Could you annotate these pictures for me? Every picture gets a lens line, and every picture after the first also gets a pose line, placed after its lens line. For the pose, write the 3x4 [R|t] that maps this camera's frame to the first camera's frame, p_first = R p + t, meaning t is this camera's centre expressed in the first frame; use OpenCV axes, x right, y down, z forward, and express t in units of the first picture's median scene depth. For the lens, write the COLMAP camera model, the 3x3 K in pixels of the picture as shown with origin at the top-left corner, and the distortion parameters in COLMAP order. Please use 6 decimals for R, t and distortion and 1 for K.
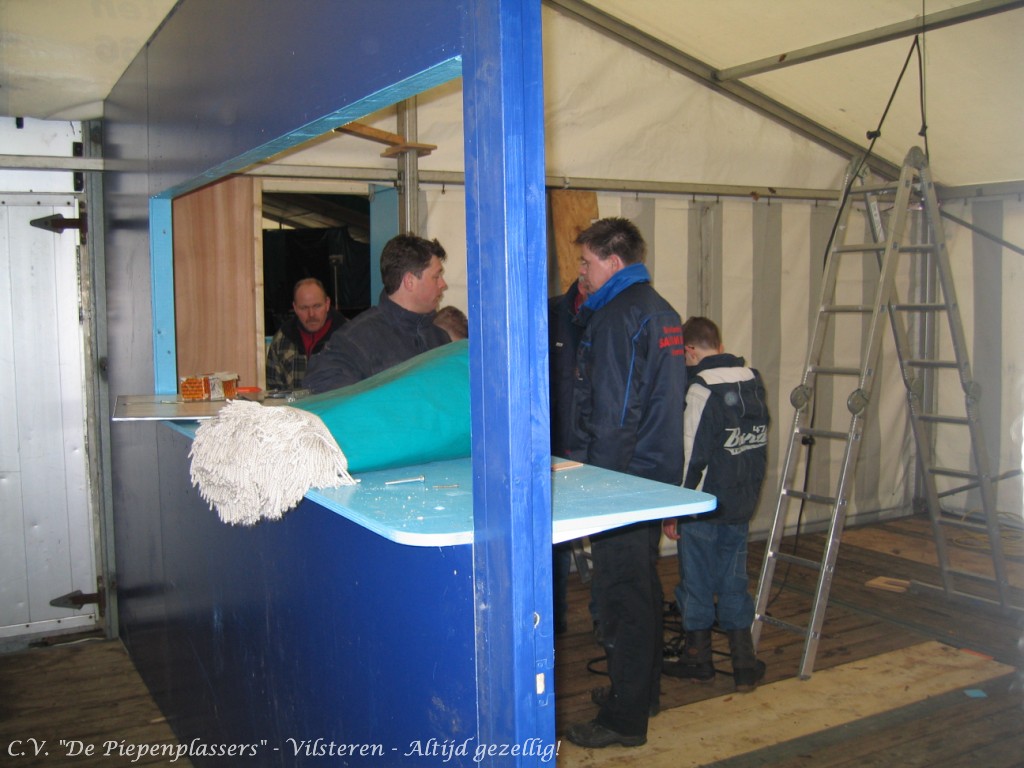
lens RADIAL K [[1070.2, 0, 512.0], [0, 1070.2, 384.0], [0, 0, 1]] dist [-0.066839, 0.016567]
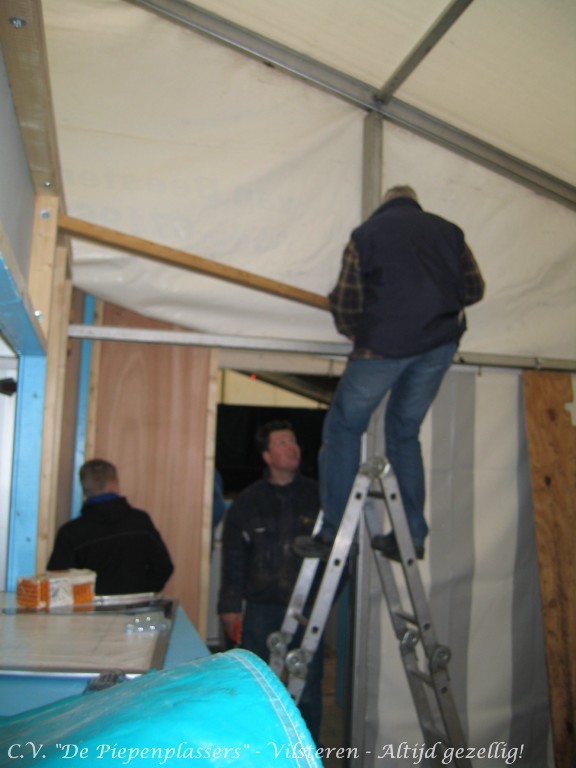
lens RADIAL K [[802.7, 0, 288.0], [0, 802.7, 384.0], [0, 0, 1]] dist [-0.066839, 0.016567]
pose [[0.965982, 0.022545, -0.257627, 0.020923], [-0.067566, 0.983594, -0.167265, -0.041047], [0.249629, 0.178981, 0.951657, 0.304049]]
